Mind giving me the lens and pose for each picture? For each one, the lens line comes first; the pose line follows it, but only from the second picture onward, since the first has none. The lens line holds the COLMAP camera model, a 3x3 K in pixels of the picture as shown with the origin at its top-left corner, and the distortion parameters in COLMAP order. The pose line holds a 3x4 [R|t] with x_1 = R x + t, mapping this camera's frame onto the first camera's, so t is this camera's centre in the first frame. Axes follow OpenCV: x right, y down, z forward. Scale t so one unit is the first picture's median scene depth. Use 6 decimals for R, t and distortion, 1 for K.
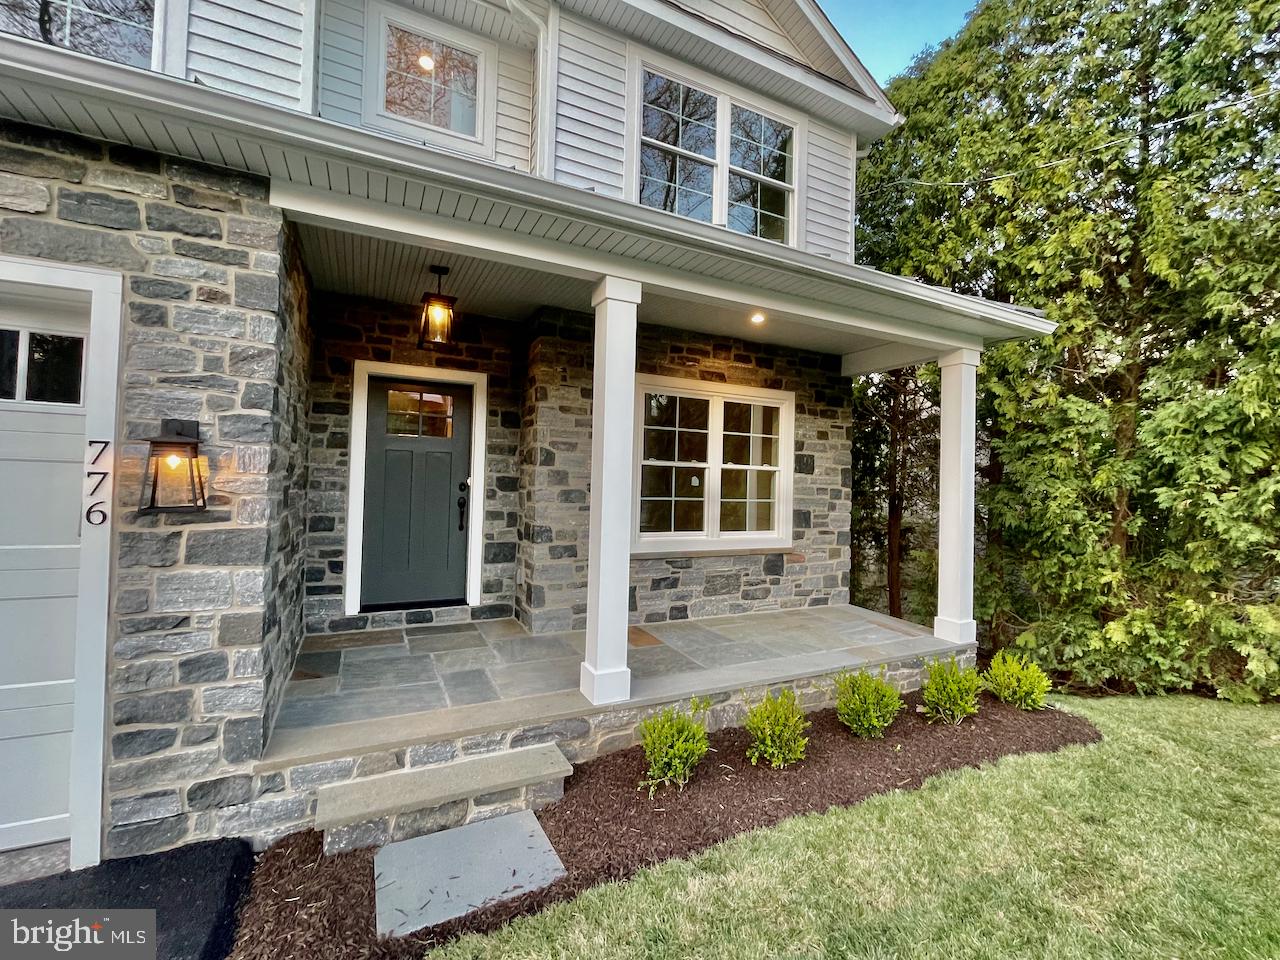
lens RADIAL K [[555.1, 0, 640.0], [0, 555.1, 475.1], [0, 0, 1]] dist [0.000424, -0.001111]
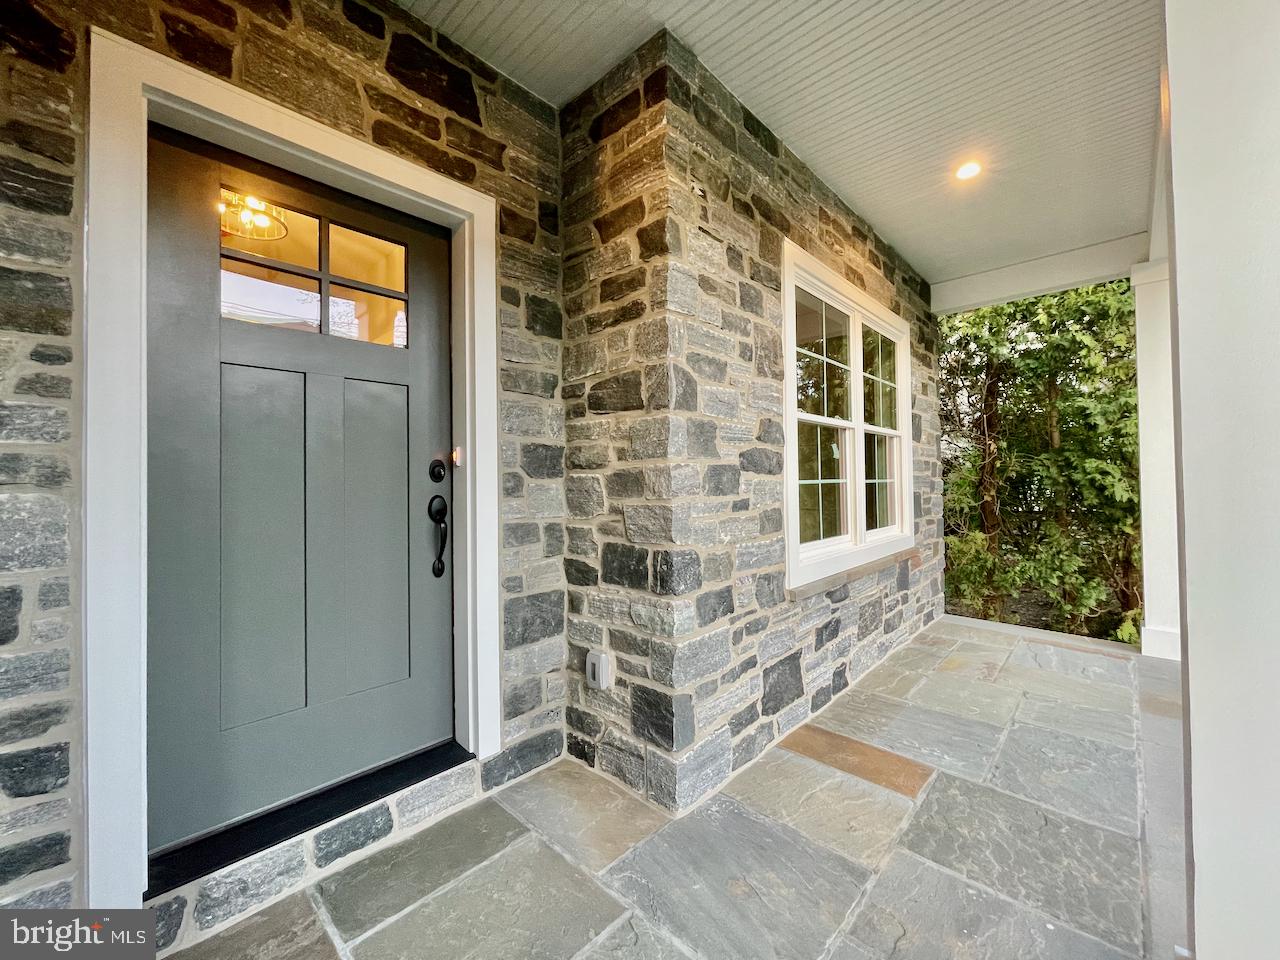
lens RADIAL K [[520.5, 0, 634.9], [0, 520.5, 478.2], [0, 0, 1]] dist [0.004791, 0.000714]
pose [[0.939195, -0.036366, 0.341453, -0.336948], [0.033393, 0.999336, 0.014583, 0.027833], [-0.341757, -0.002294, 0.939786, 0.626647]]
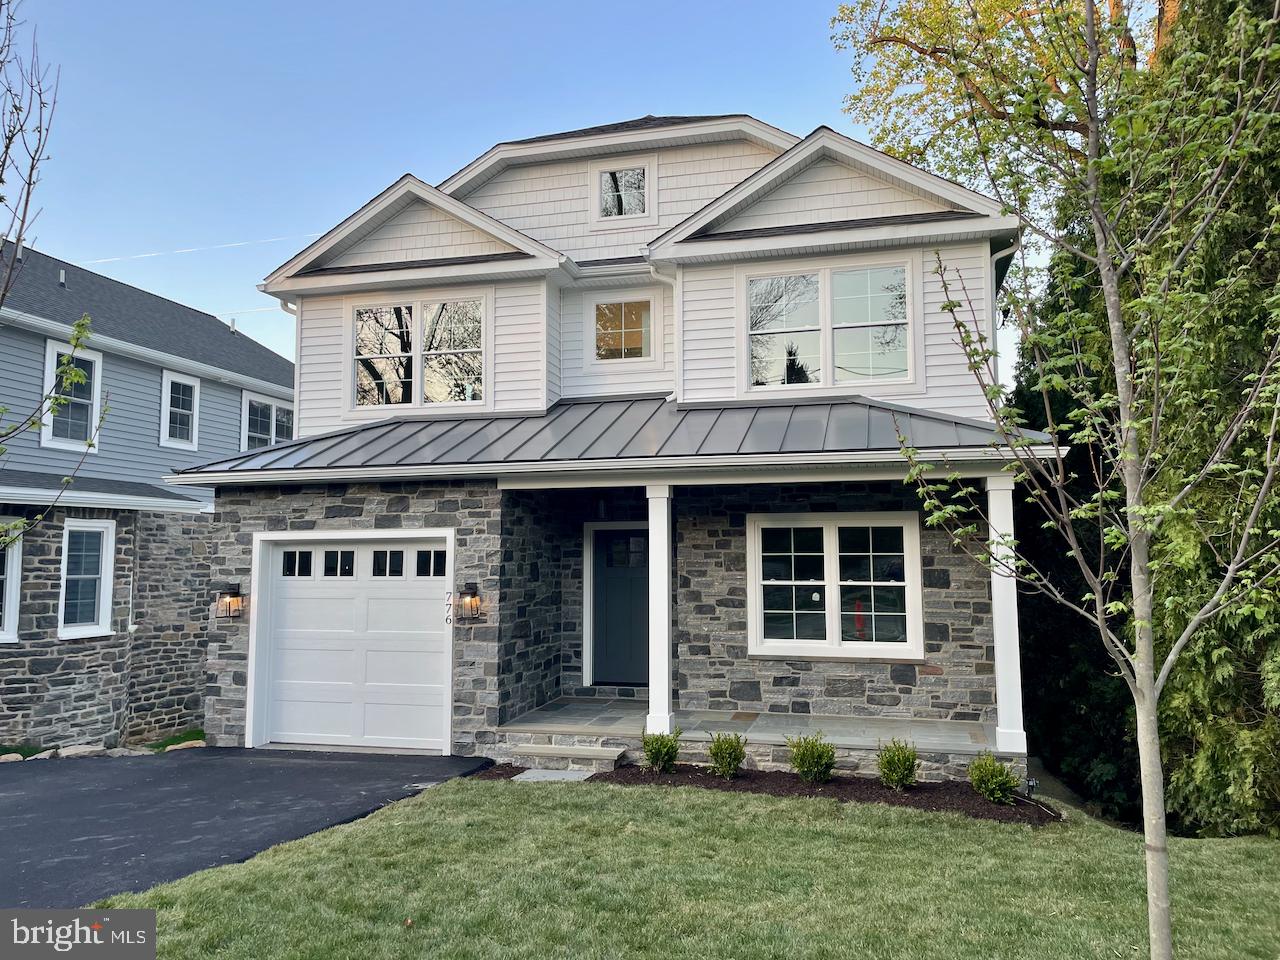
lens RADIAL K [[991.5, 0, 636.6], [0, 991.5, 471.7], [0, 0, 1]] dist [0.081471, -0.003927]
pose [[0.743672, -0.086499, -0.662926, 1.425536], [0.032881, 0.995127, -0.092959, -0.079479], [0.667736, 0.047333, 0.742892, -0.968317]]
